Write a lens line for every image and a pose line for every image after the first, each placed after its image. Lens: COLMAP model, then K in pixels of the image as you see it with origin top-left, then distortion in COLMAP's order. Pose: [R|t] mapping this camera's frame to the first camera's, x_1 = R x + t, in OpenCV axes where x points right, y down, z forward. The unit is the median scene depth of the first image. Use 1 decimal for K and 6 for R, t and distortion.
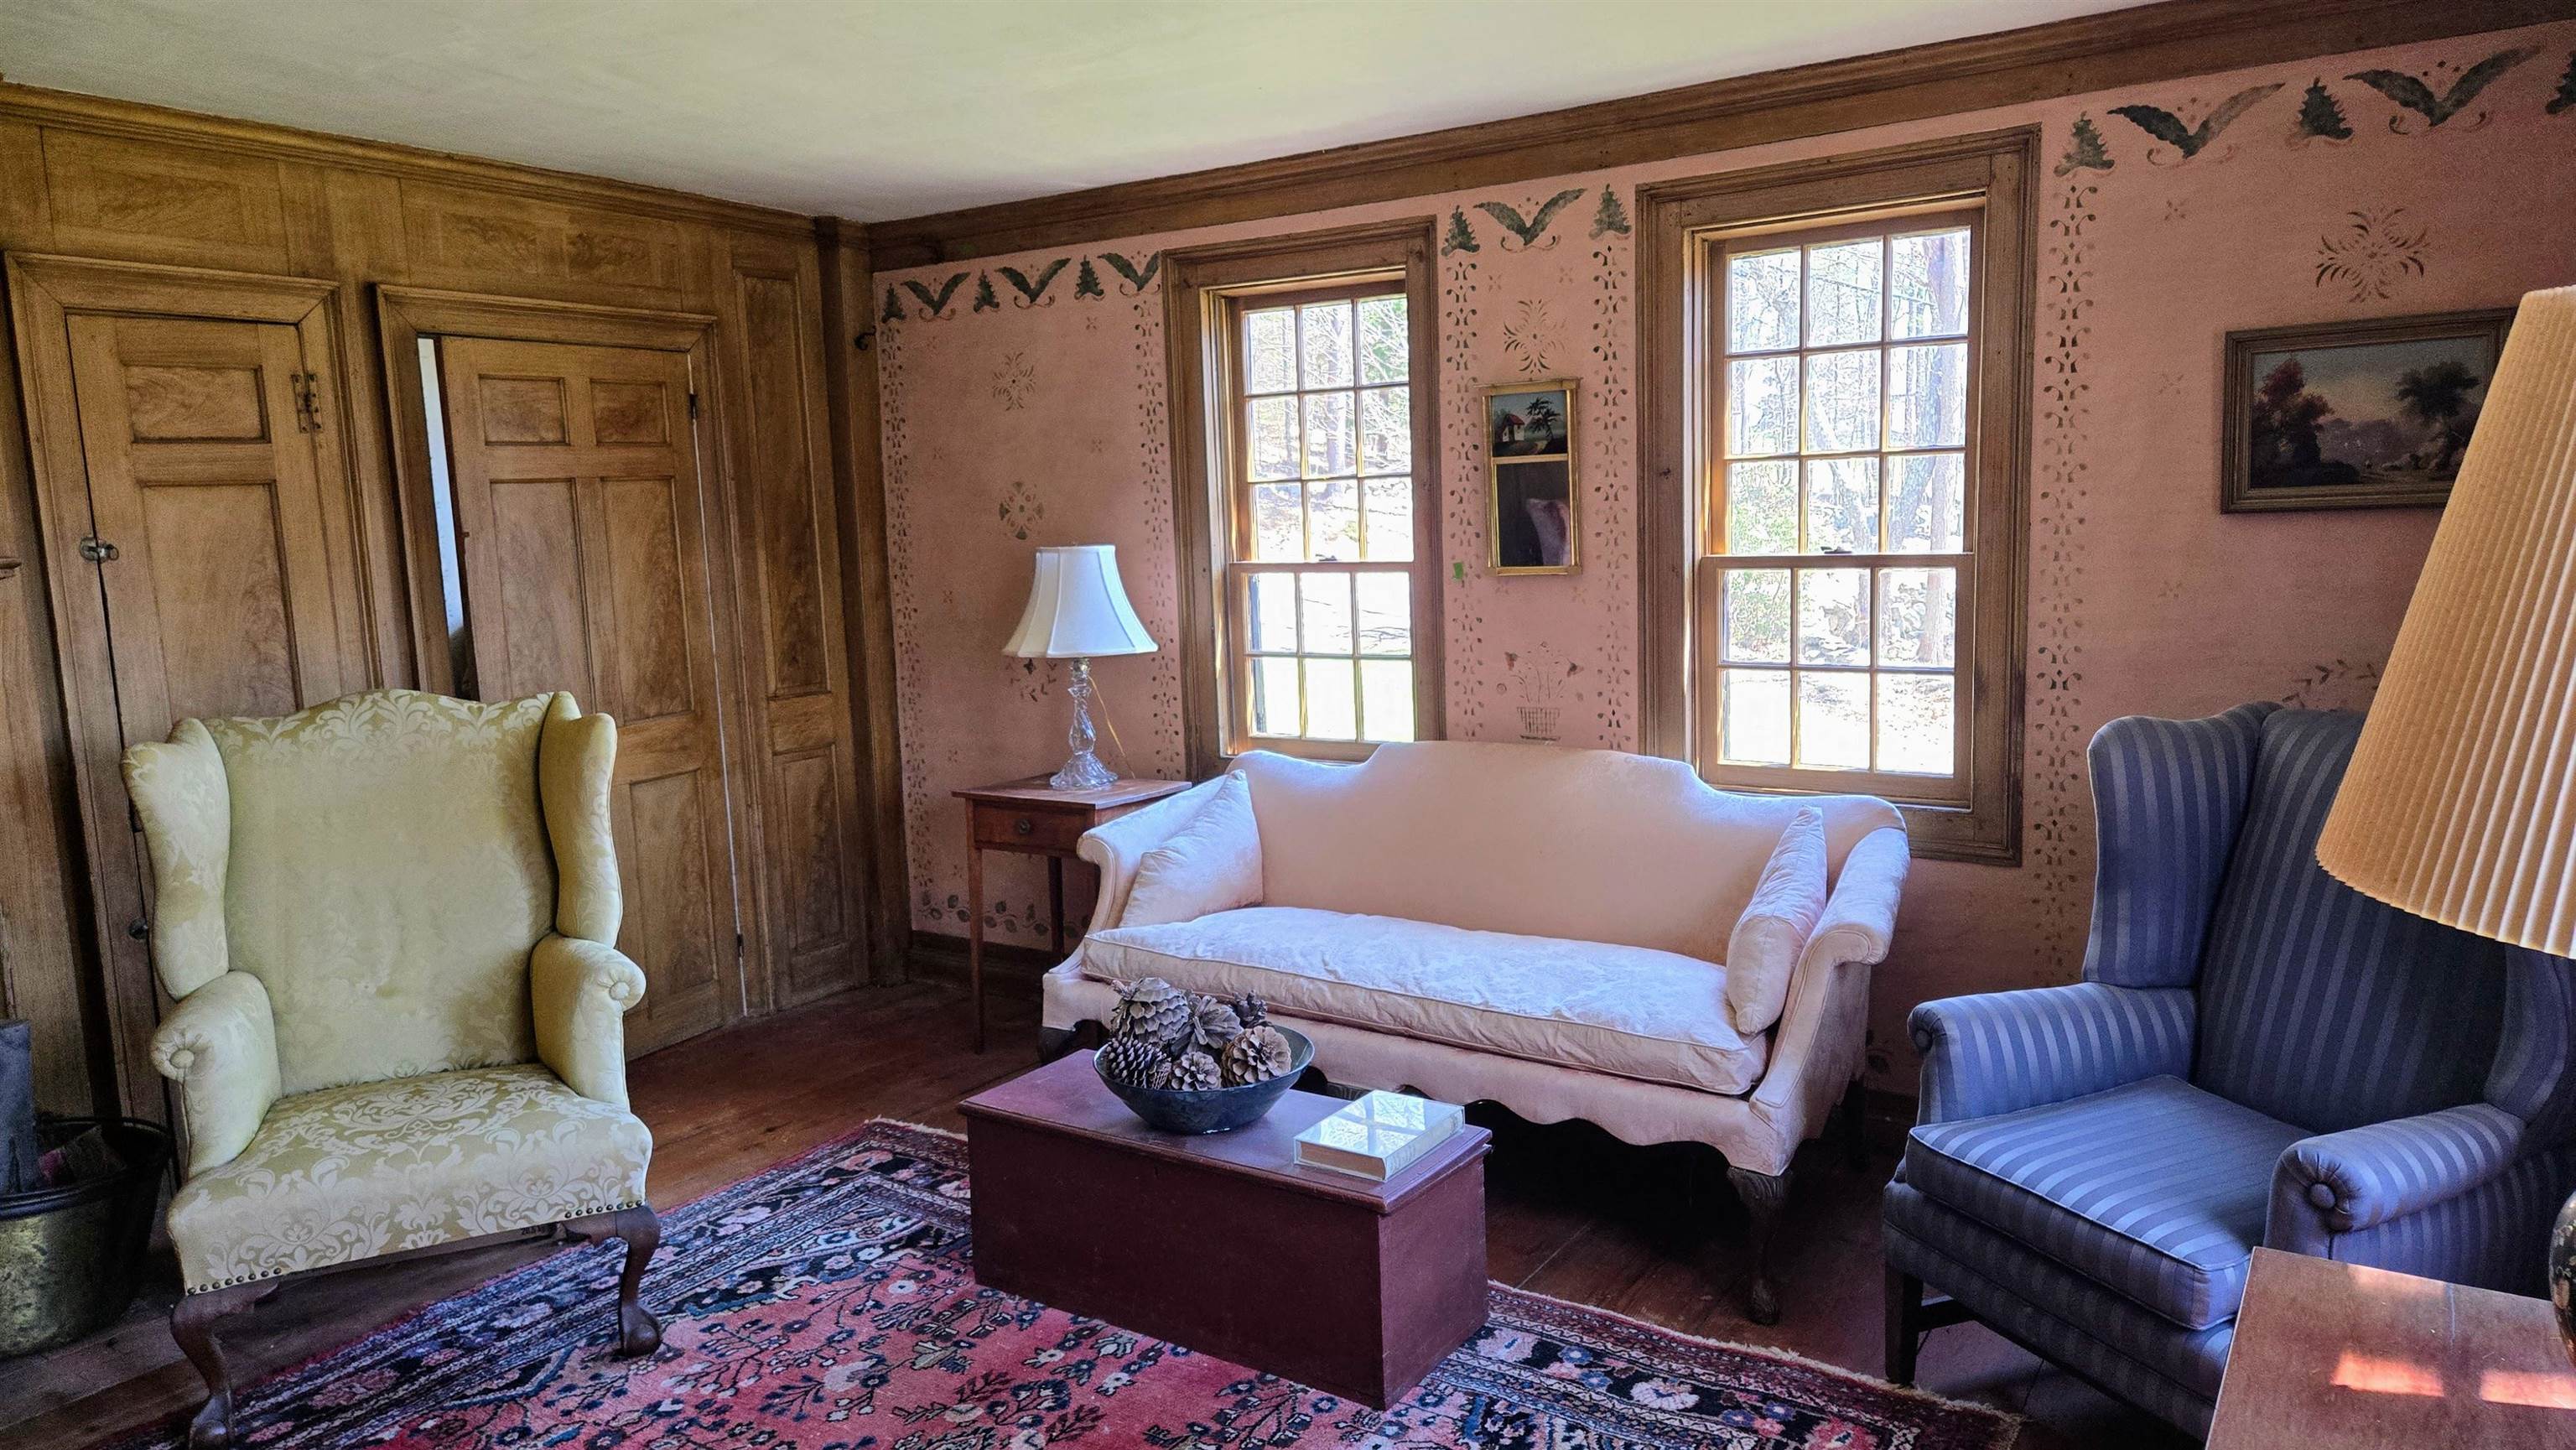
lens RADIAL K [[1706.3, 0, 1294.5], [0, 1706.3, 719.1], [0, 0, 1]] dist [0.088269, -0.073021]
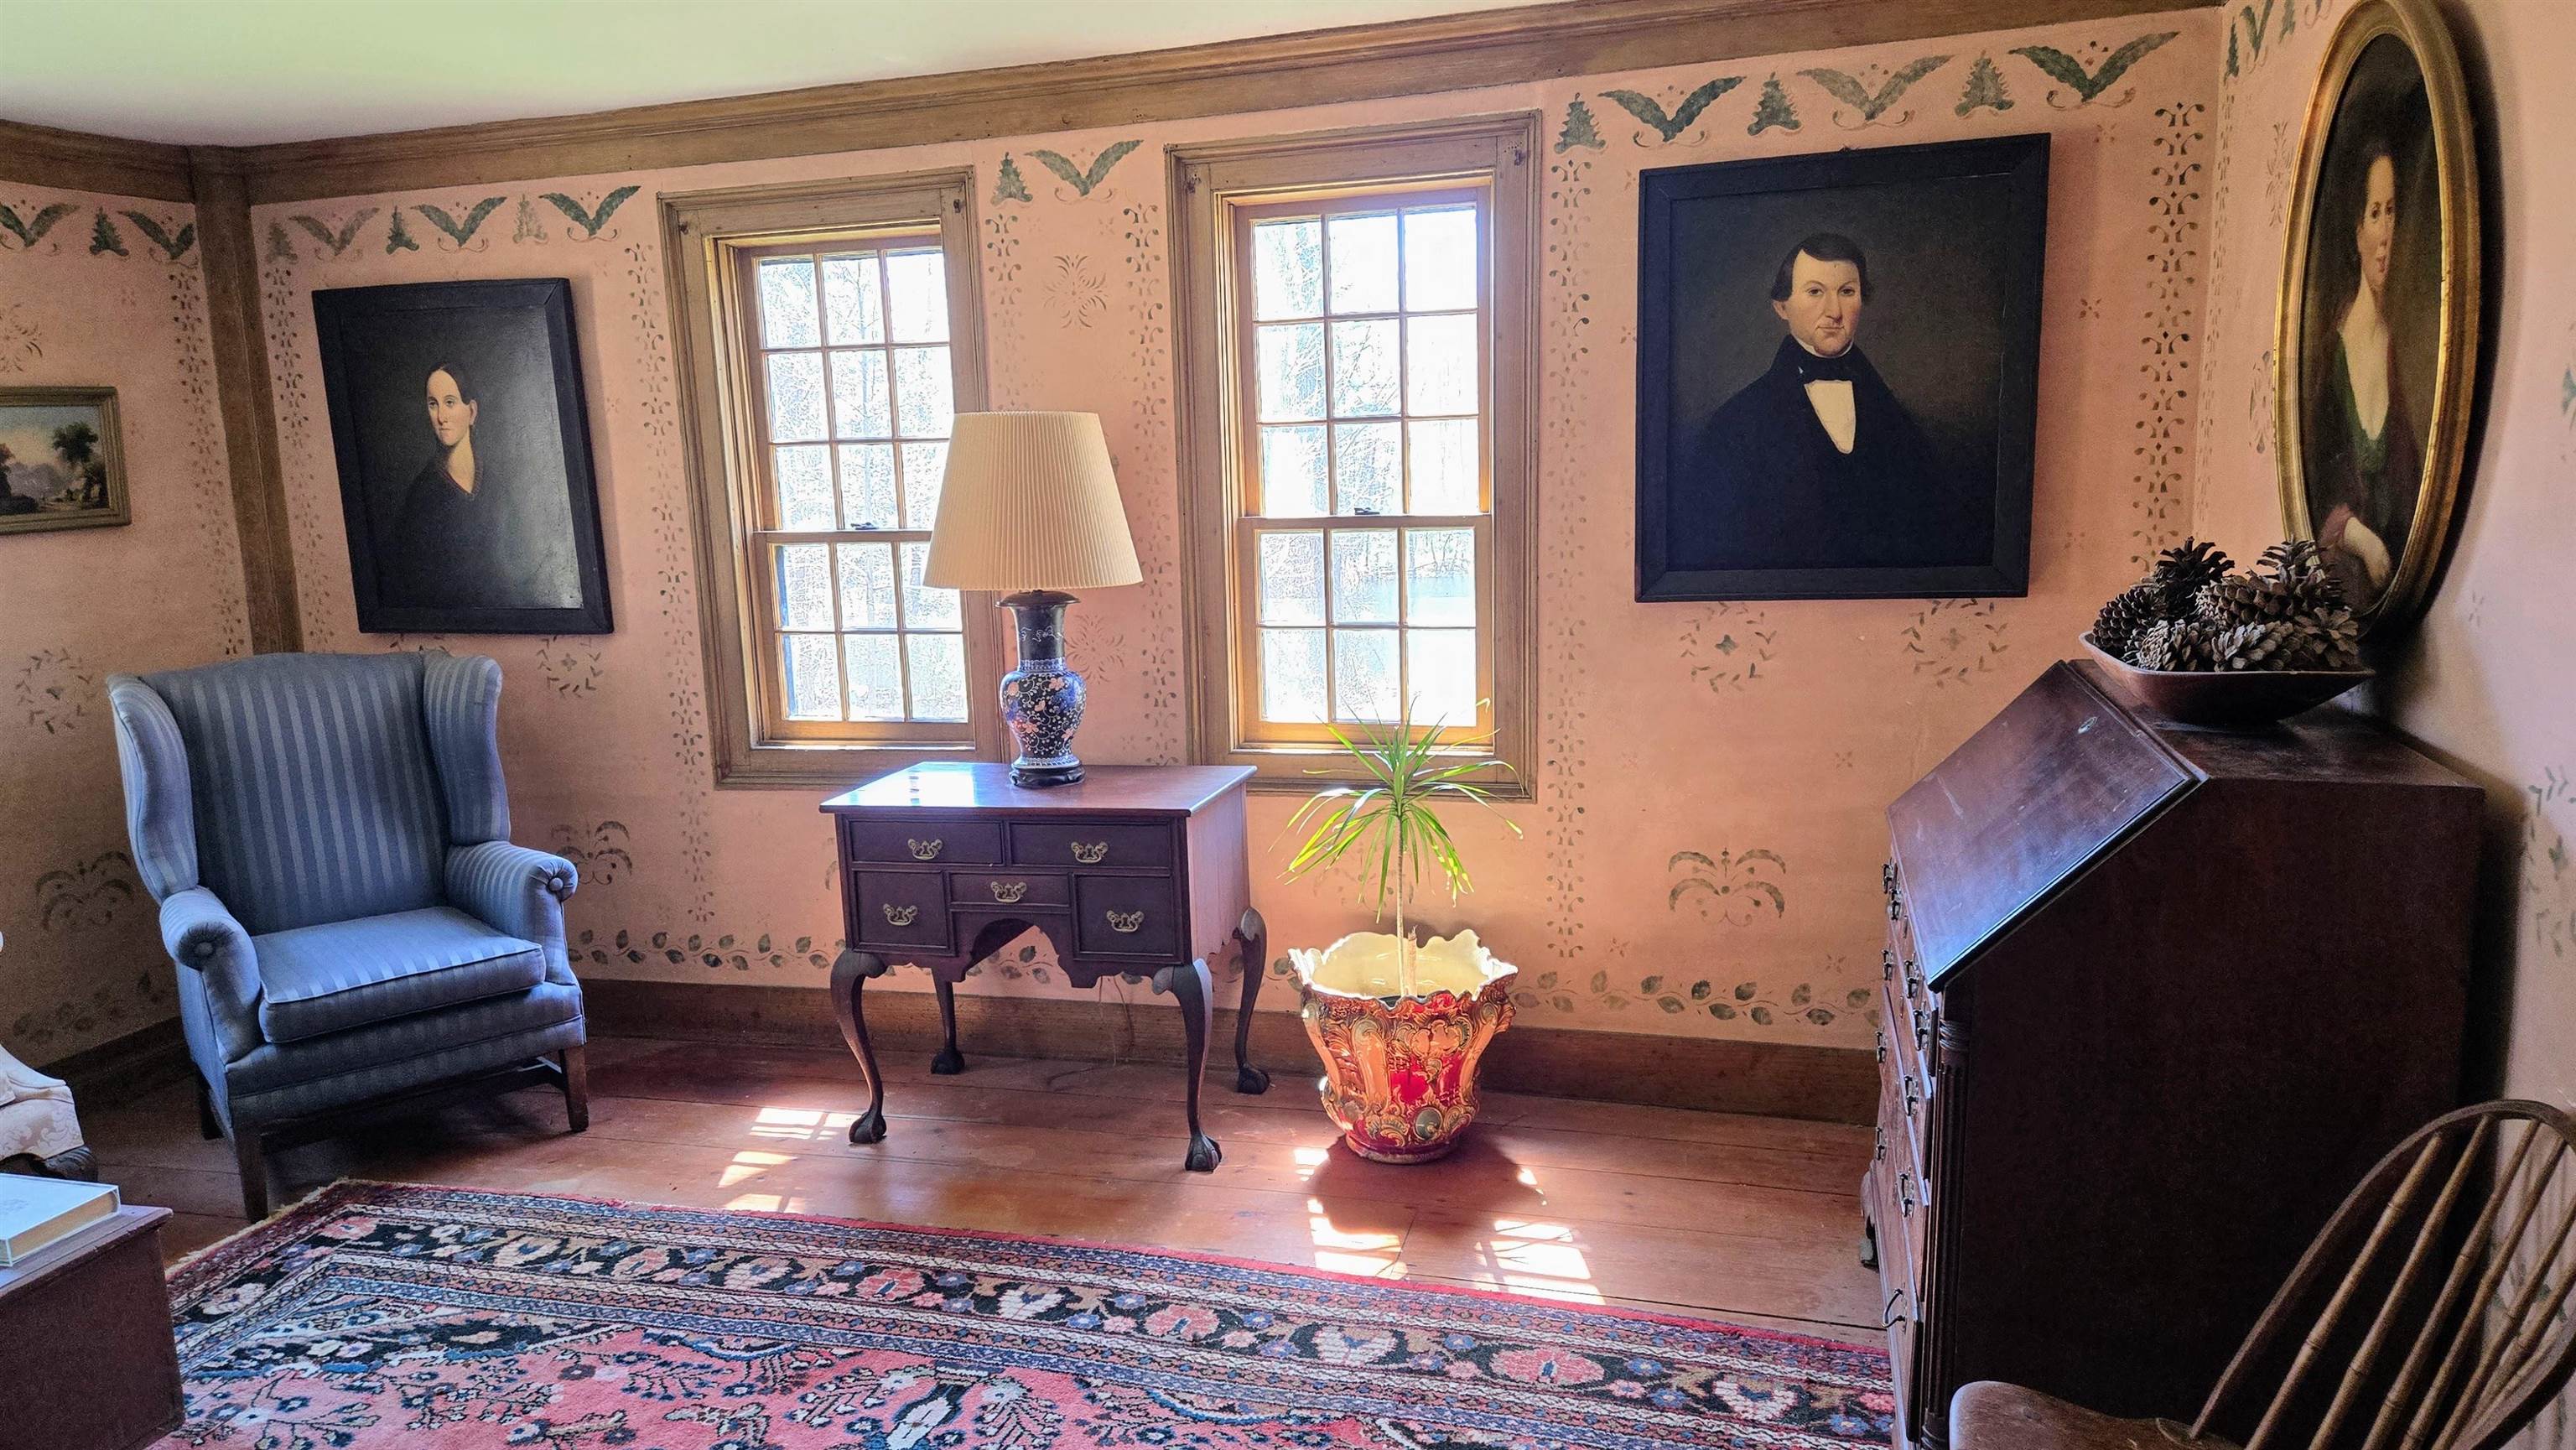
lens RADIAL K [[1706.3, 0, 1294.5], [0, 1706.3, 719.1], [0, 0, 1]] dist [0.088269, -0.073021]
pose [[0.955928, -0.052972, 0.288784, -0.227350], [0.047444, 0.998533, 0.026114, -0.012661], [-0.289744, -0.011262, 0.957038, 0.158722]]
